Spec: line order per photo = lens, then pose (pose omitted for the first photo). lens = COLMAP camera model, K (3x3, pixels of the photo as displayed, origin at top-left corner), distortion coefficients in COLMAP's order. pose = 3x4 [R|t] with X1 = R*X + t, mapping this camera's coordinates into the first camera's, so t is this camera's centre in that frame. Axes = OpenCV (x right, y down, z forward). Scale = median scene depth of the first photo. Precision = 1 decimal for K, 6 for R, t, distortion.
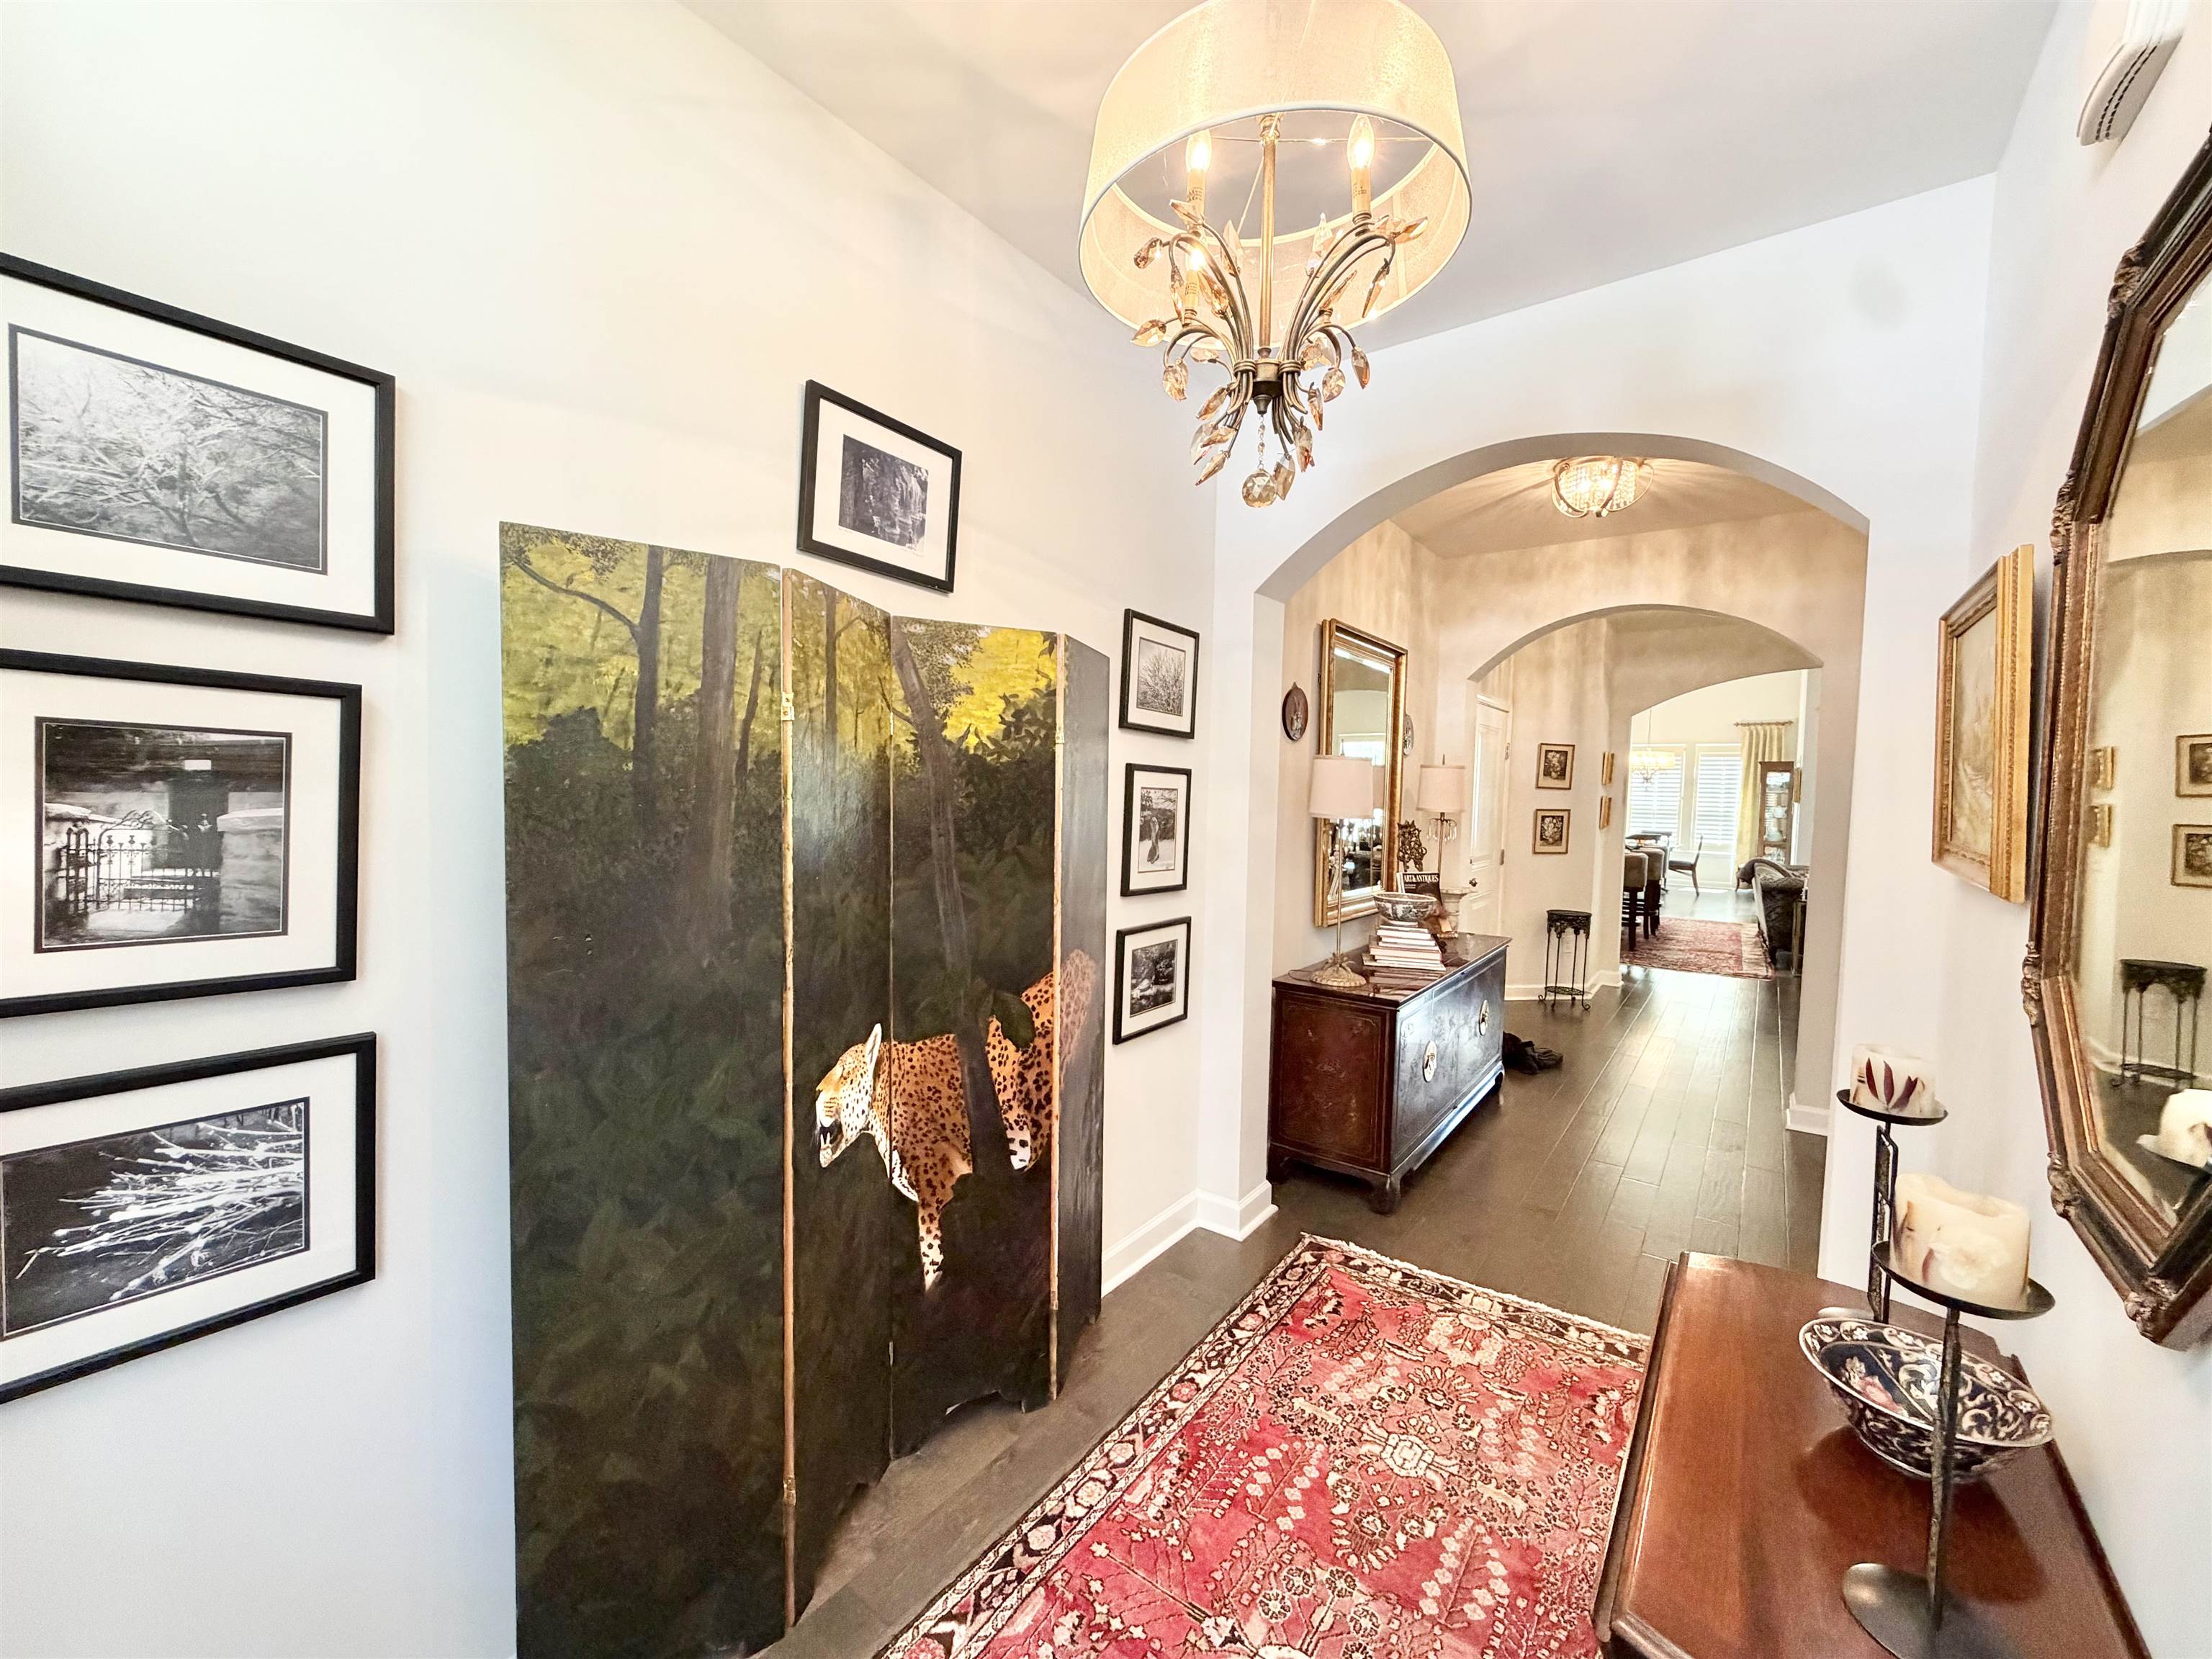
lens RADIAL K [[881.4, 0, 1101.1], [0, 881.4, 829.5], [0, 0, 1]] dist [-0.002417, 0.000911]
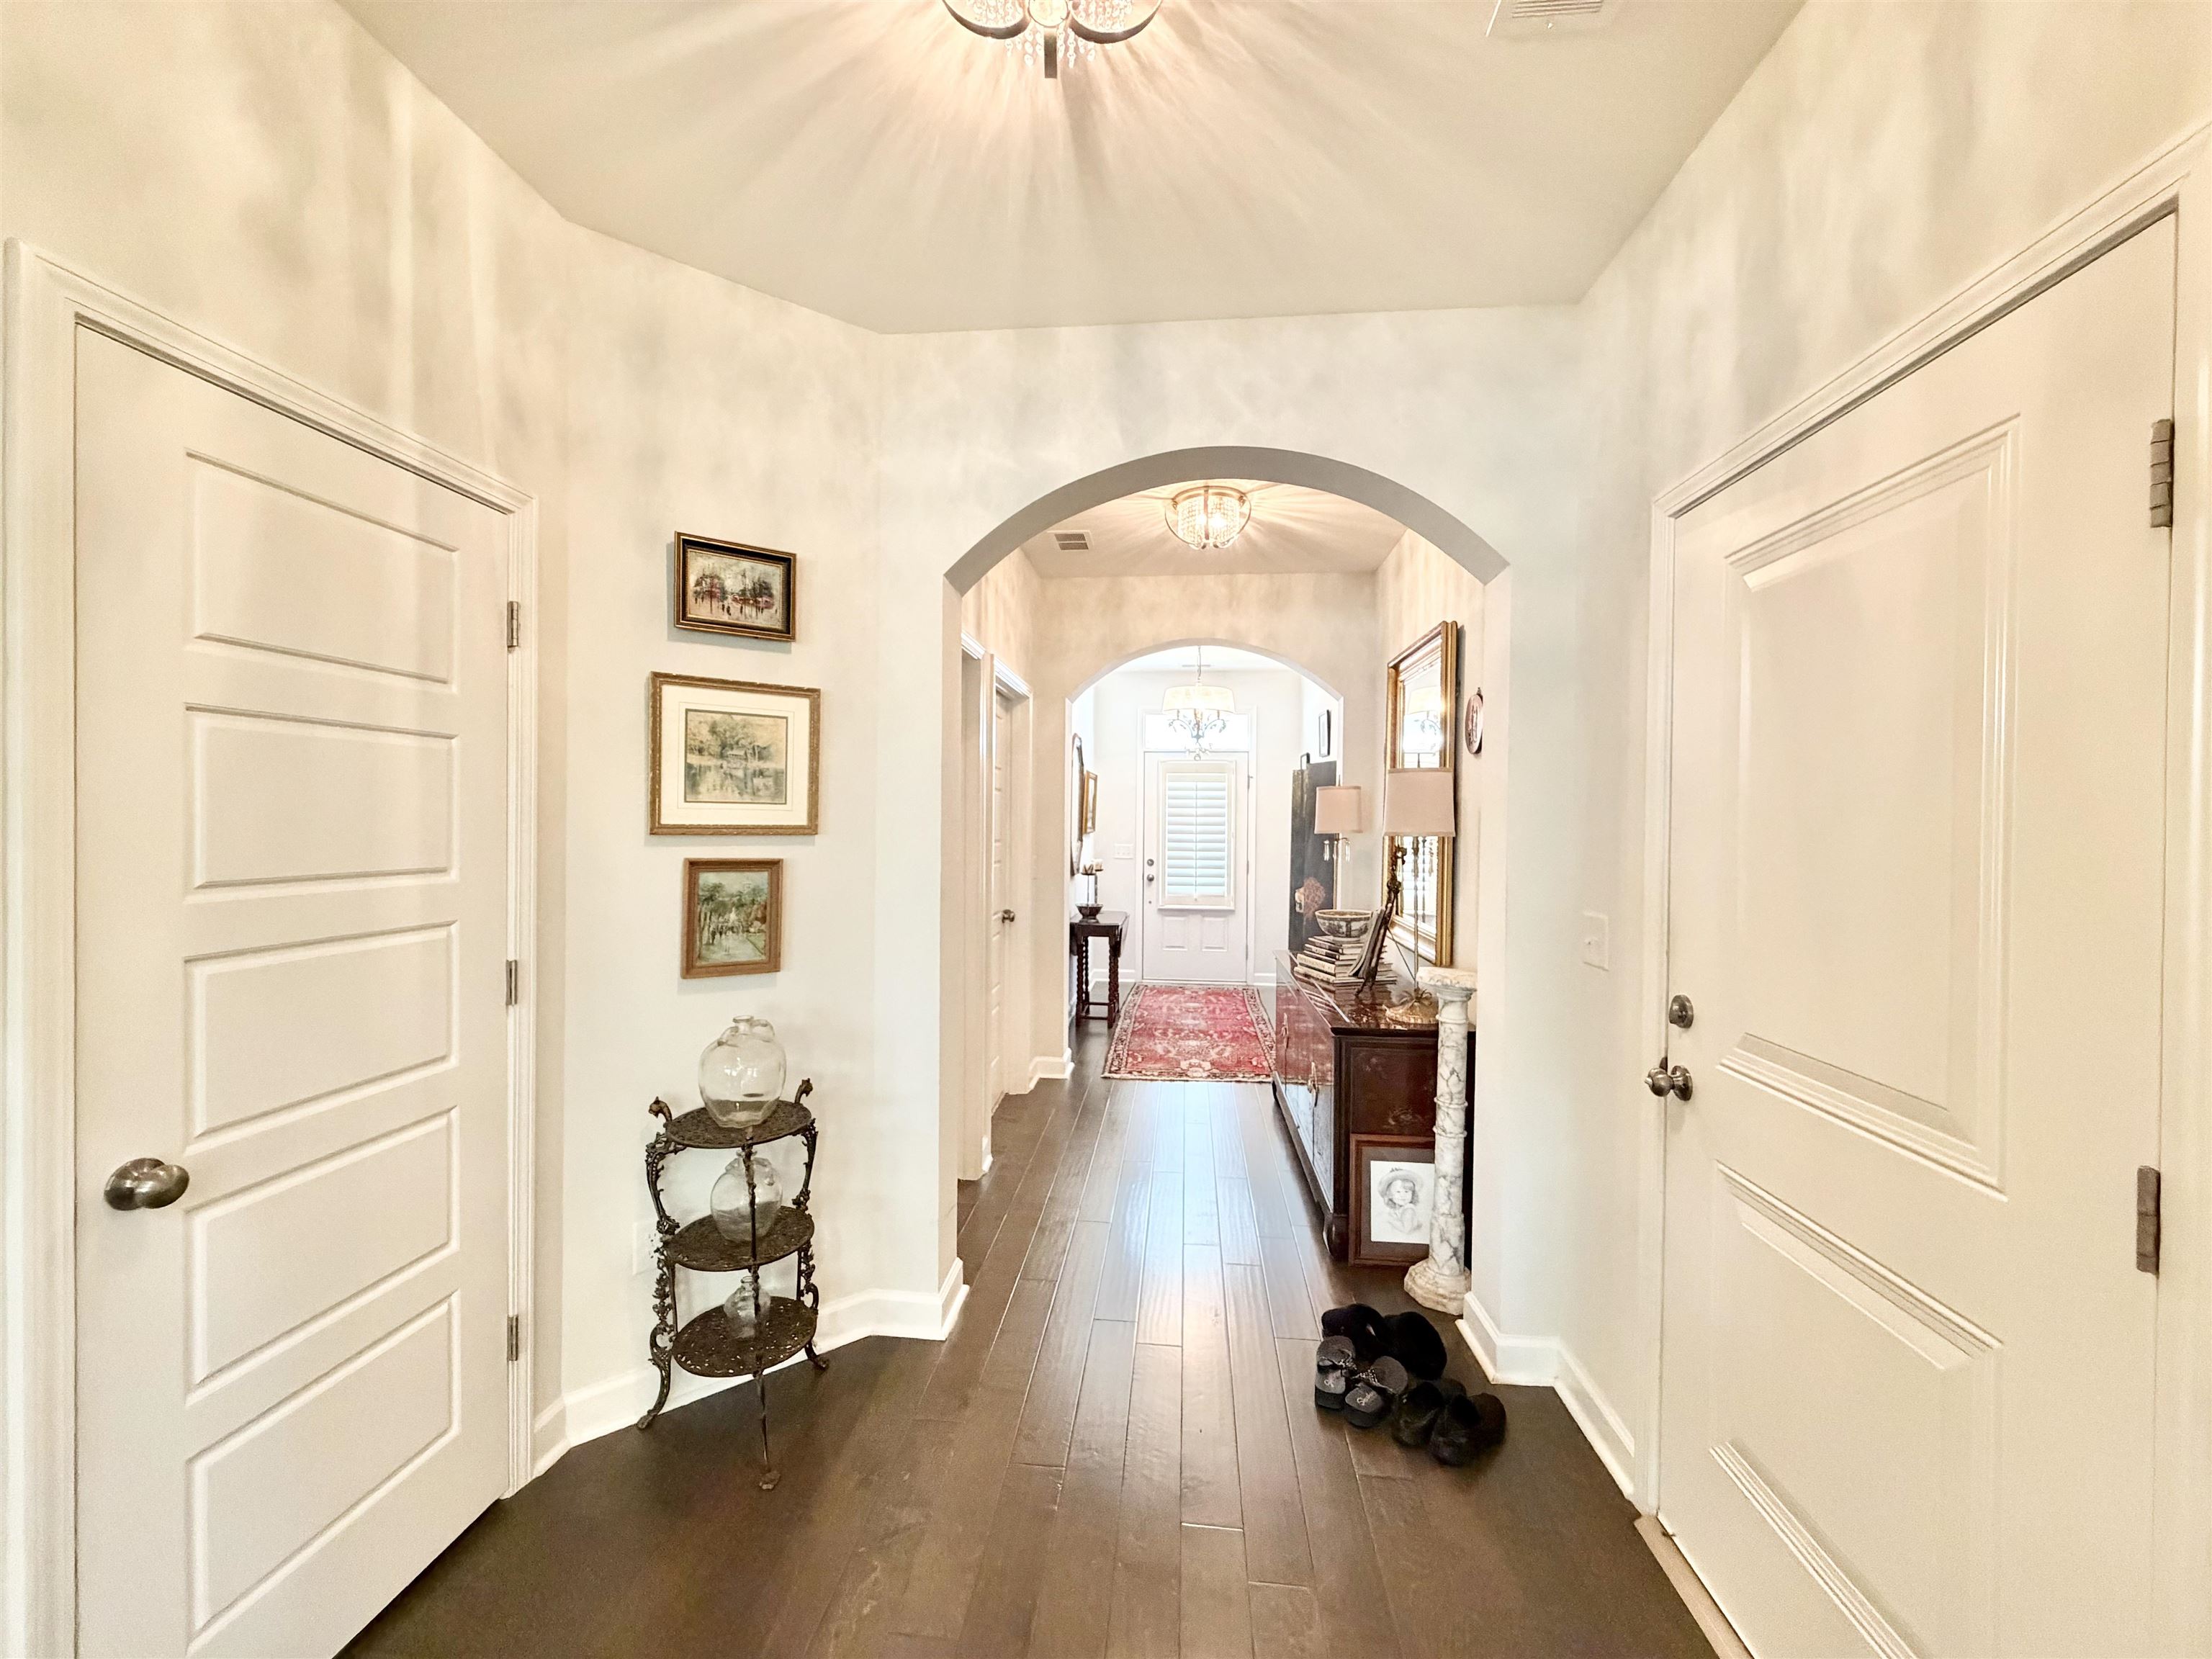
lens RADIAL K [[881.4, 0, 1106.4], [0, 881.4, 825.5], [0, 0, 1]] dist [-0.002417, 0.000911]
pose [[-0.846683, -0.025348, -0.531494, 1.726960], [-0.052224, 0.998001, 0.035596, -0.075935], [0.529529, 0.057895, -0.846314, 2.621806]]
